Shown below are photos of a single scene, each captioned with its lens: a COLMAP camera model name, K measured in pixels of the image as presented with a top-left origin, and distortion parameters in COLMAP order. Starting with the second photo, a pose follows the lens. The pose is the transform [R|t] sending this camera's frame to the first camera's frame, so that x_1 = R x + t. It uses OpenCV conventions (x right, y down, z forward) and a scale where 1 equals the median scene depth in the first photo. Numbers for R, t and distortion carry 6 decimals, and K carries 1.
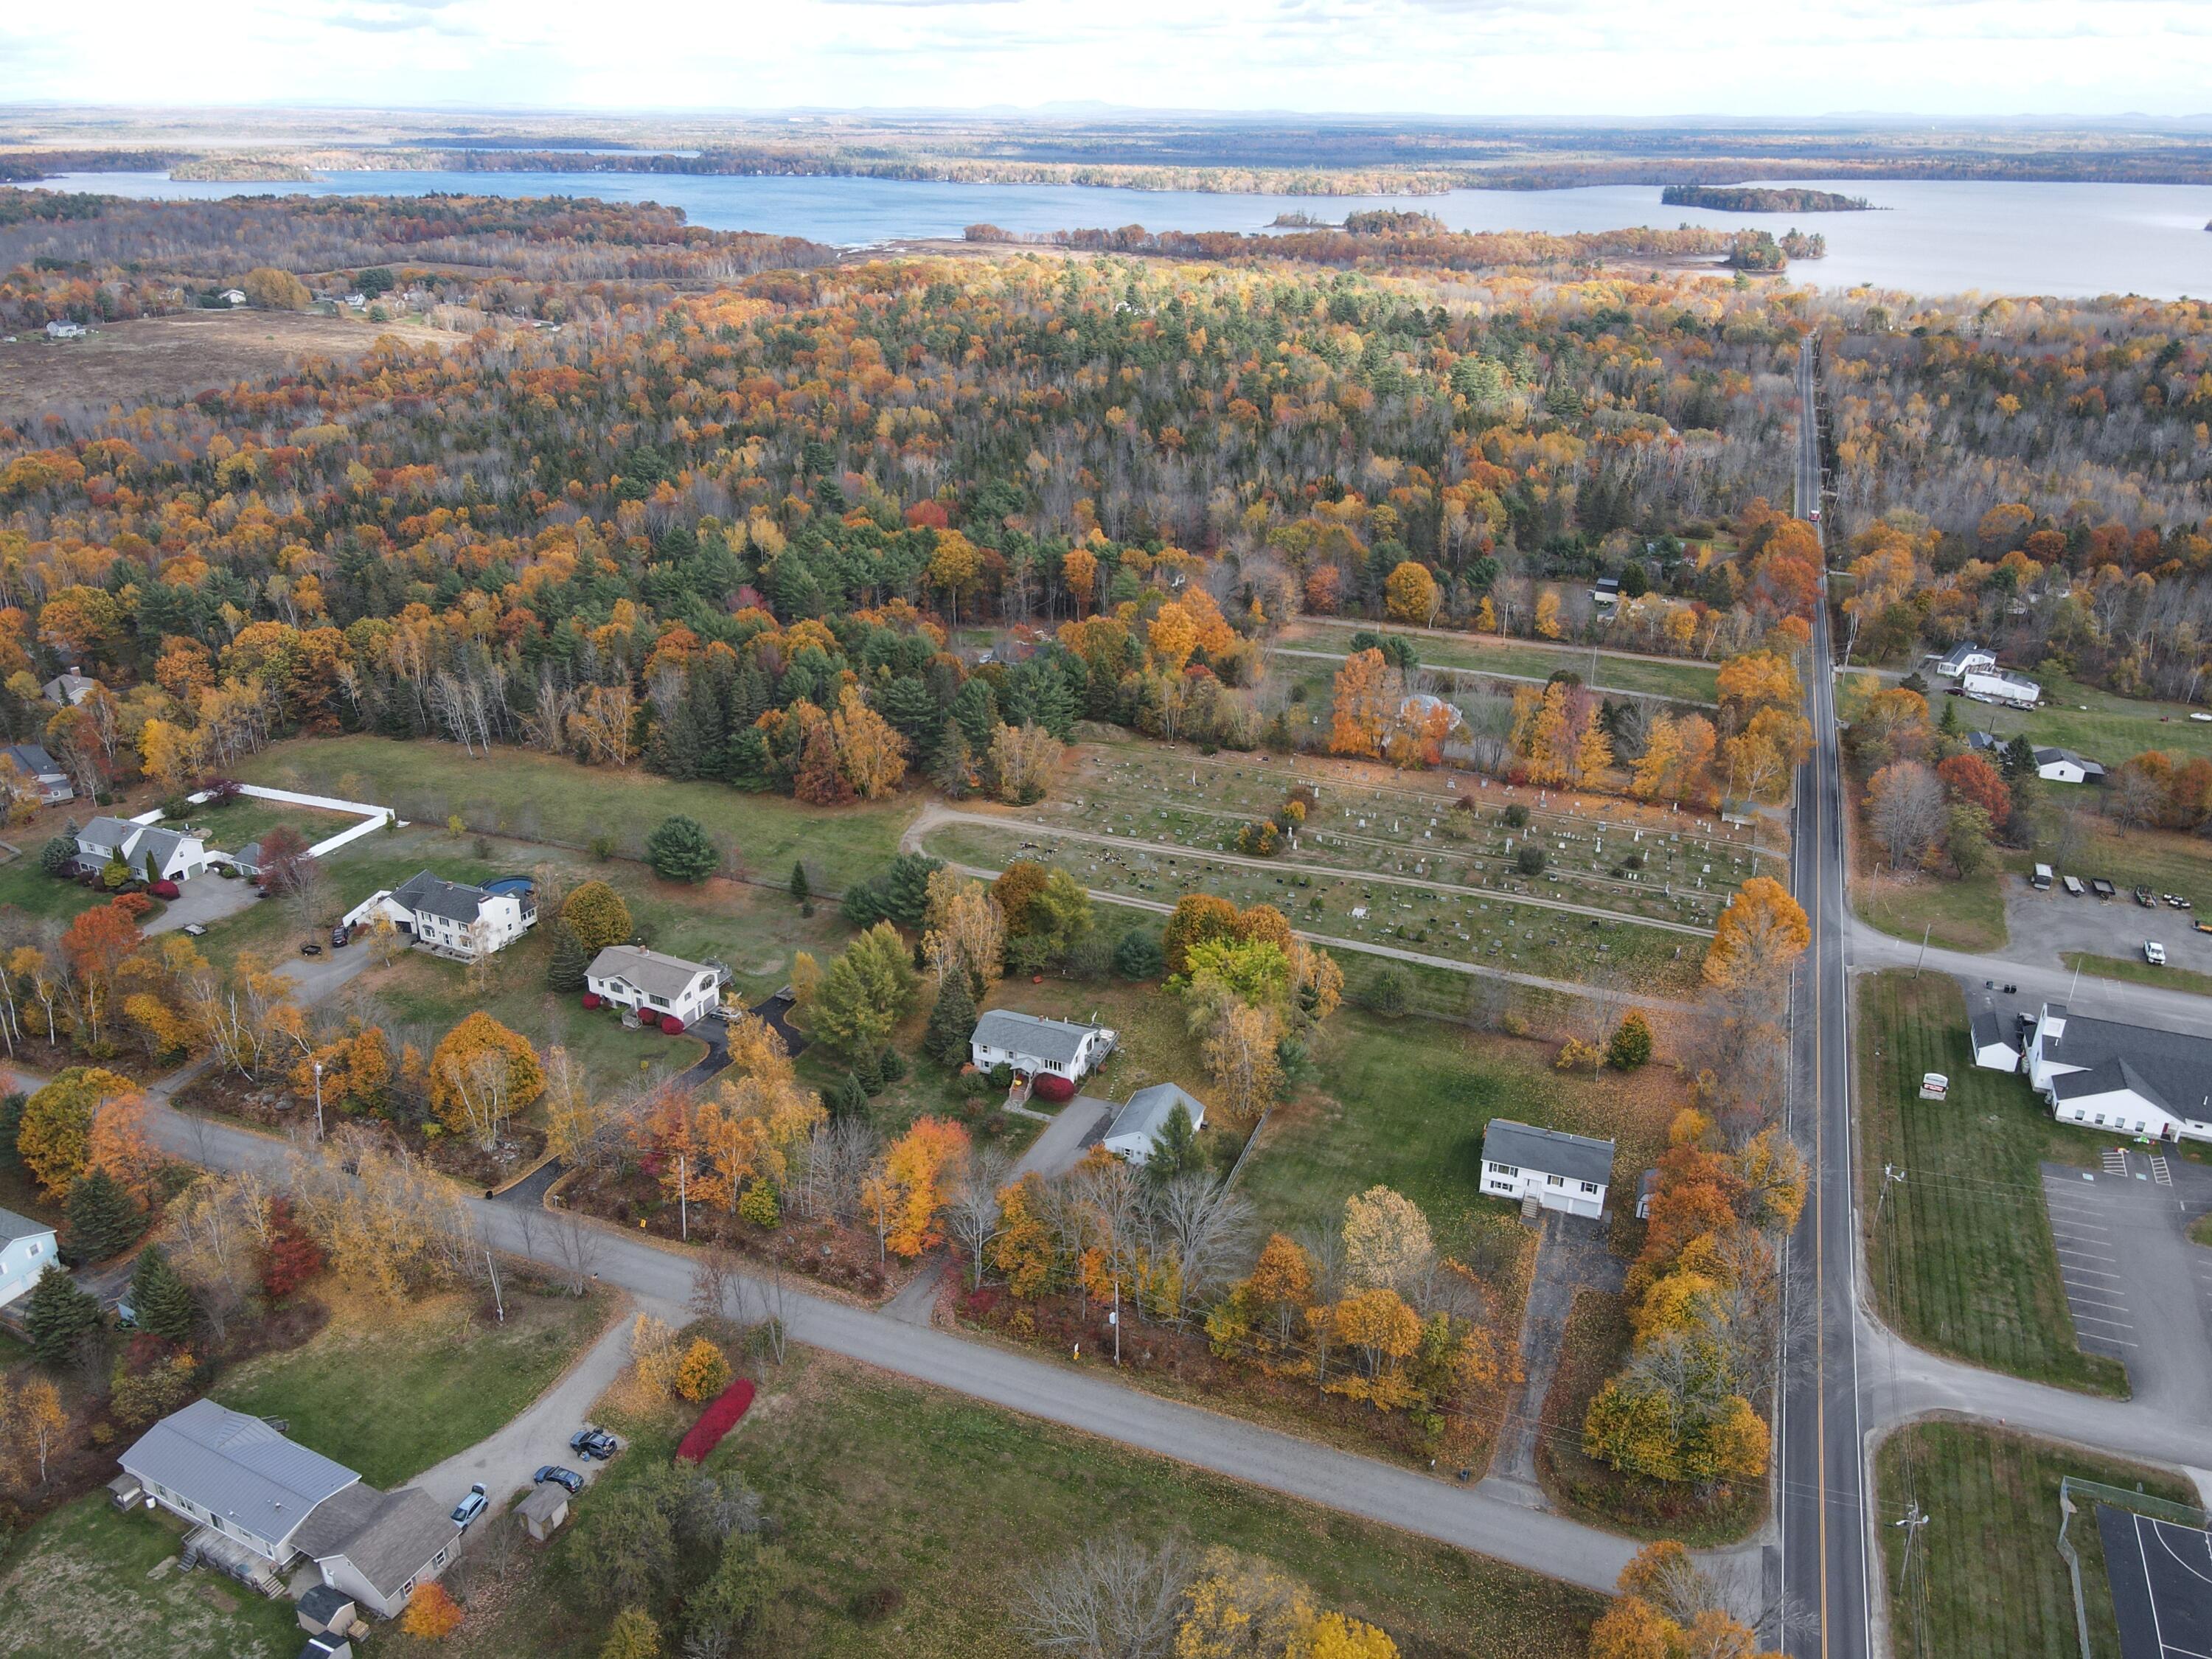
lens RADIAL K [[1620.9, 0, 1106.0], [0, 1620.9, 829.5], [0, 0, 1]] dist [0.020159, 0.001168]
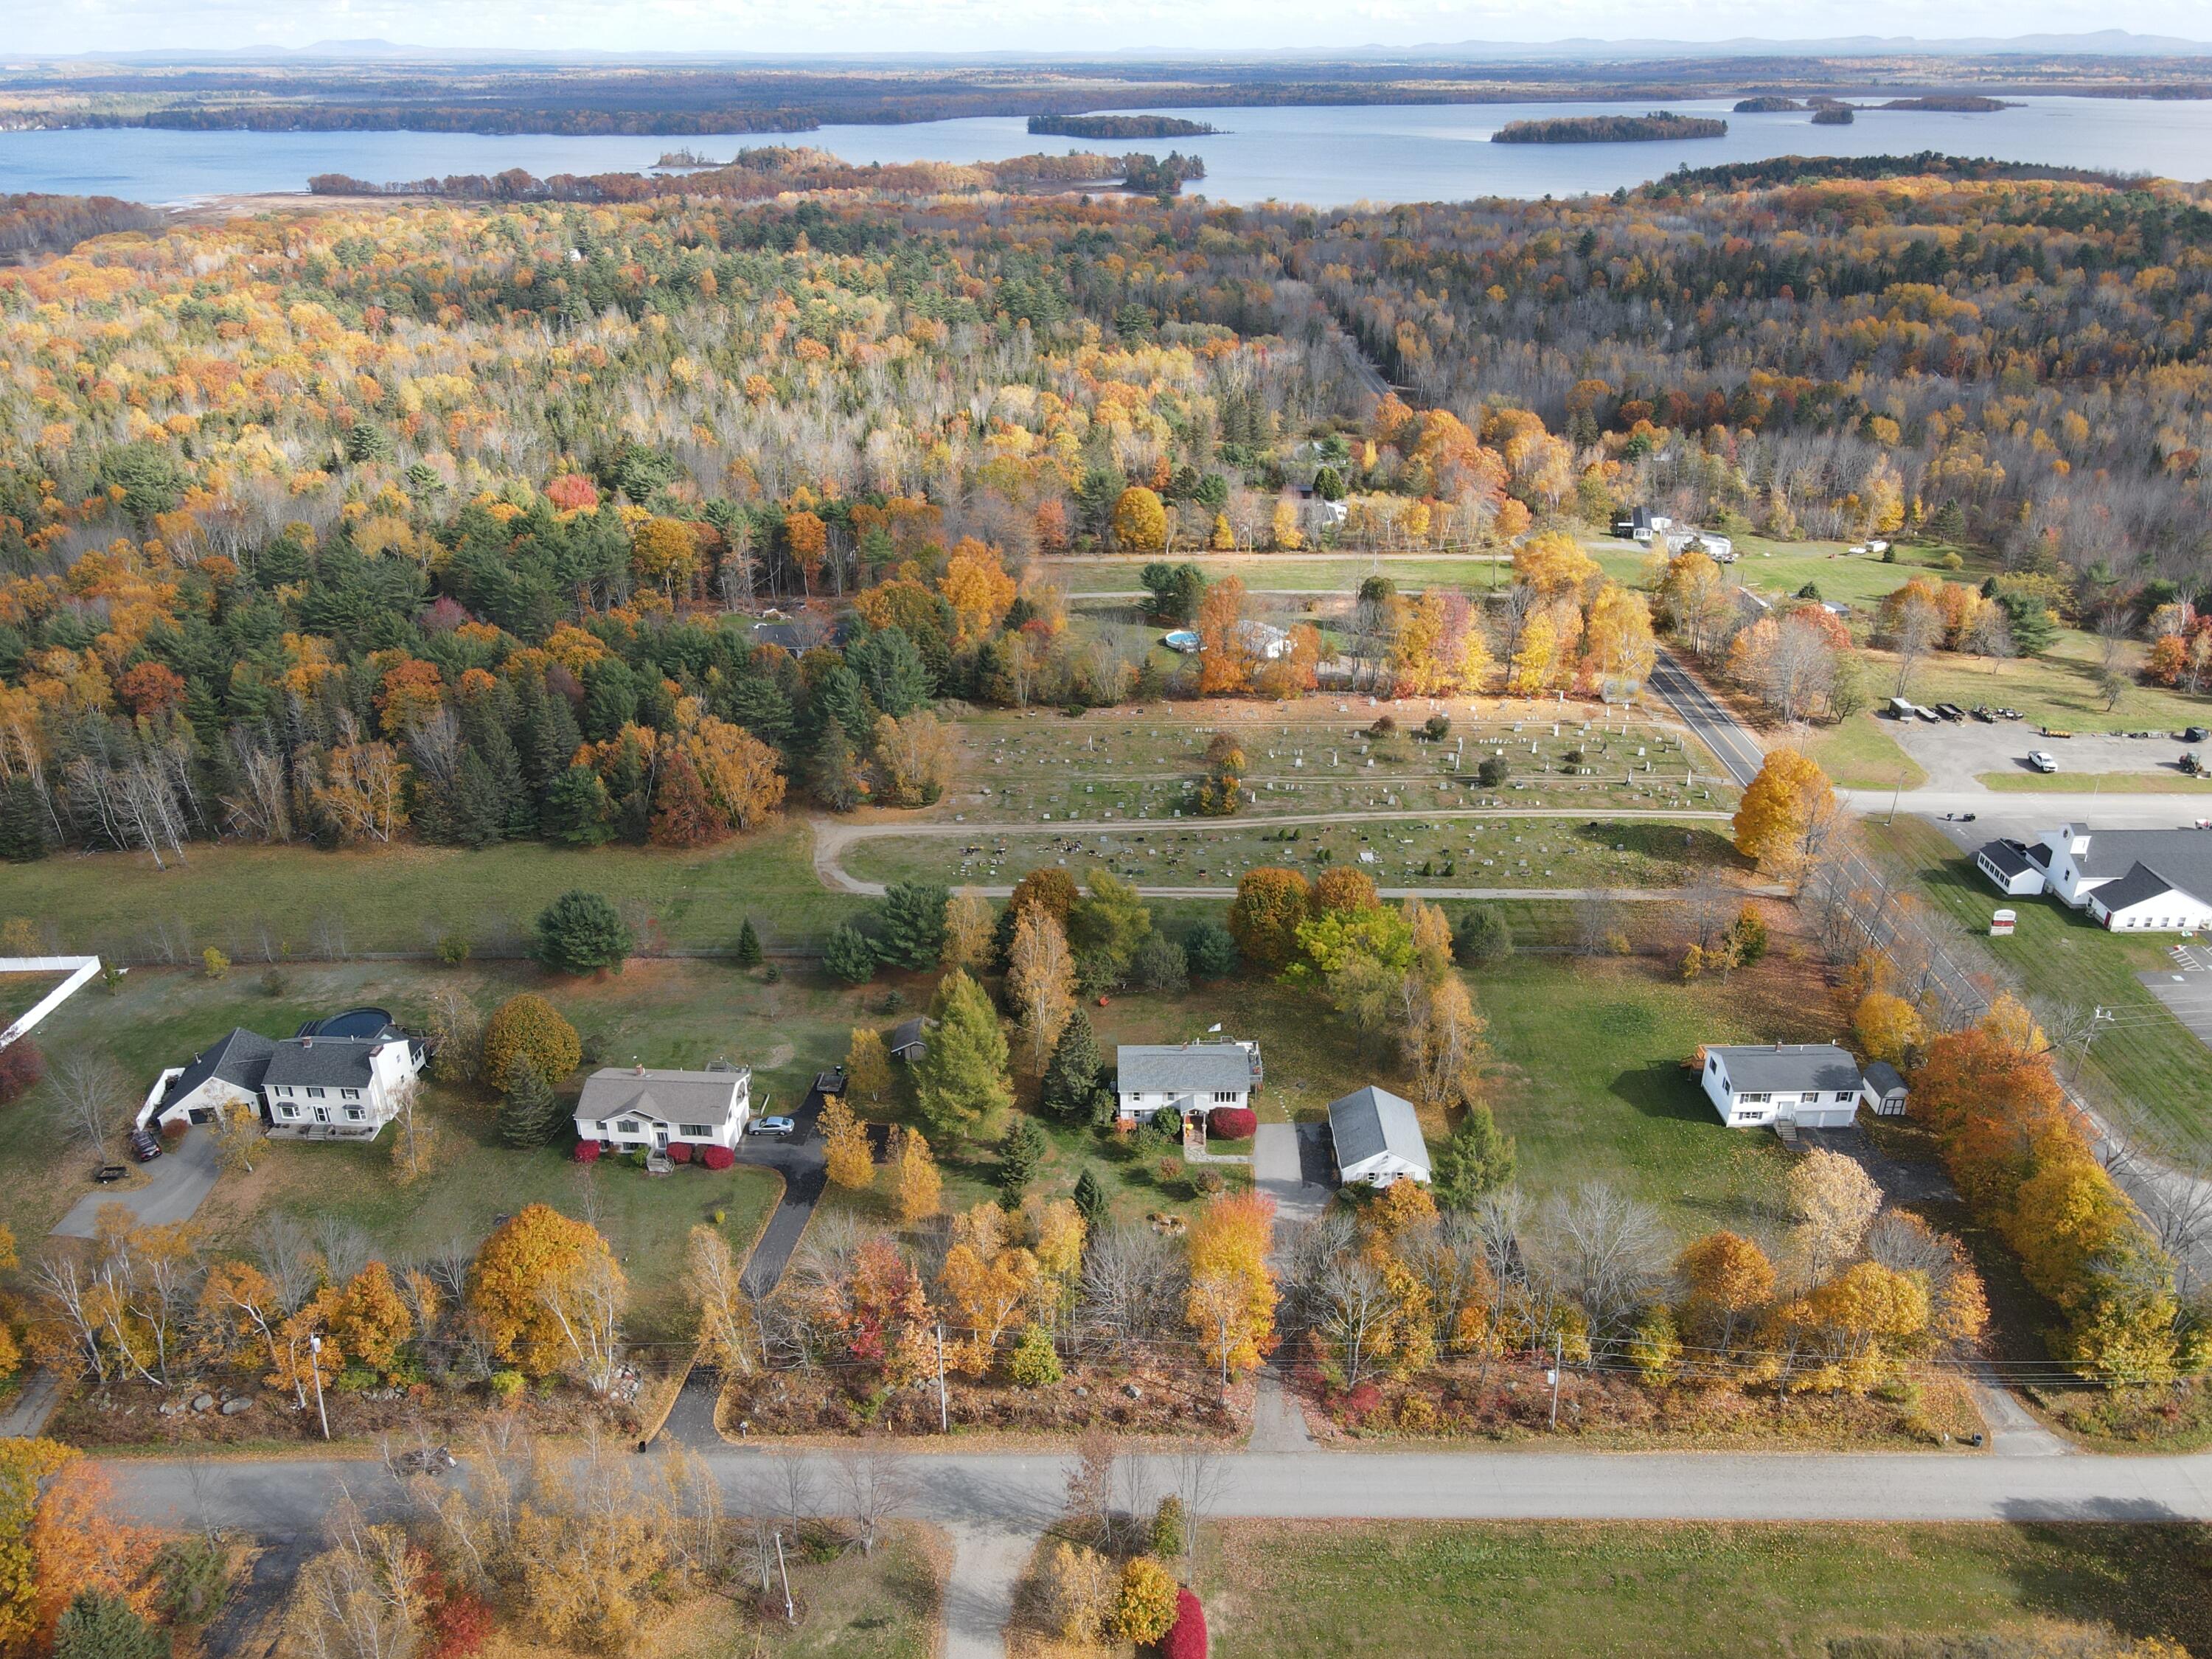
lens RADIAL K [[1629.9, 0, 1105.7], [0, 1629.9, 770.5], [0, 0, 1]] dist [0.013196, 0.006115]
pose [[0.927663, -0.162048, 0.336425, -0.255270], [0.162321, 0.986354, 0.027517, -0.042187], [-0.336293, 0.029082, 0.941308, 0.149584]]
